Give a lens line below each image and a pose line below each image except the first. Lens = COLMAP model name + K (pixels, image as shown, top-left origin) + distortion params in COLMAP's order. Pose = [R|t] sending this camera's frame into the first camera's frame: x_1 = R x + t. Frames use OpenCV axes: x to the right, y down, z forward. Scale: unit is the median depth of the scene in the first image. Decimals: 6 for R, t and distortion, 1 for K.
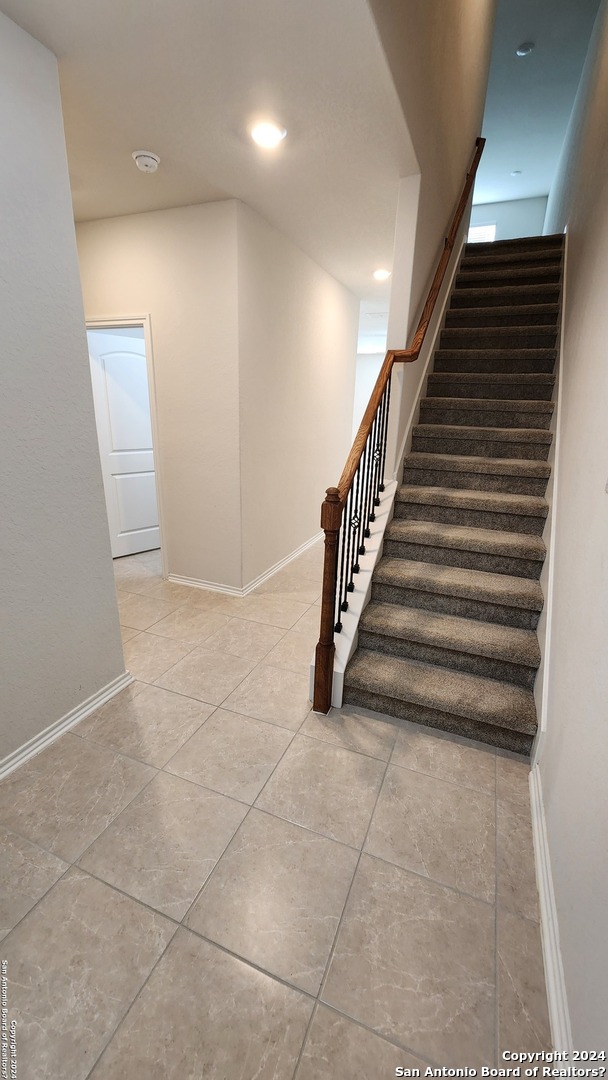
lens RADIAL K [[435.4, 0, 305.1], [0, 435.4, 544.5], [0, 0, 1]] dist [-0.000385, -0.000976]
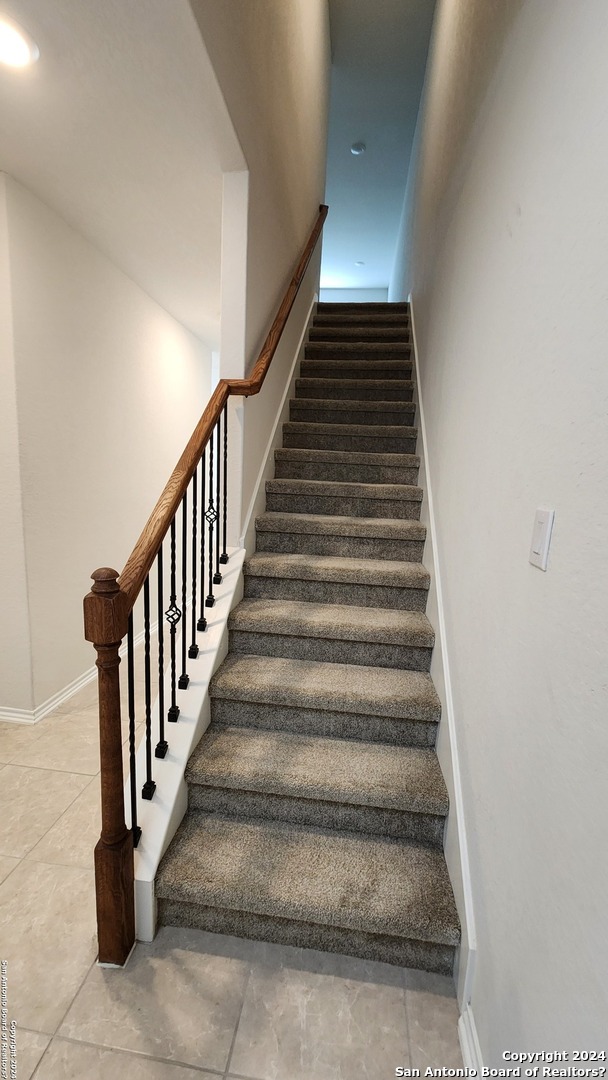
lens RADIAL K [[435.4, 0, 302.5], [0, 435.4, 541.5], [0, 0, 1]] dist [-0.000385, -0.000976]
pose [[0.964896, -0.024724, 0.261466, 0.123945], [0.063491, 0.987989, -0.140878, -0.051402], [-0.254842, 0.152534, 0.954876, 0.284112]]
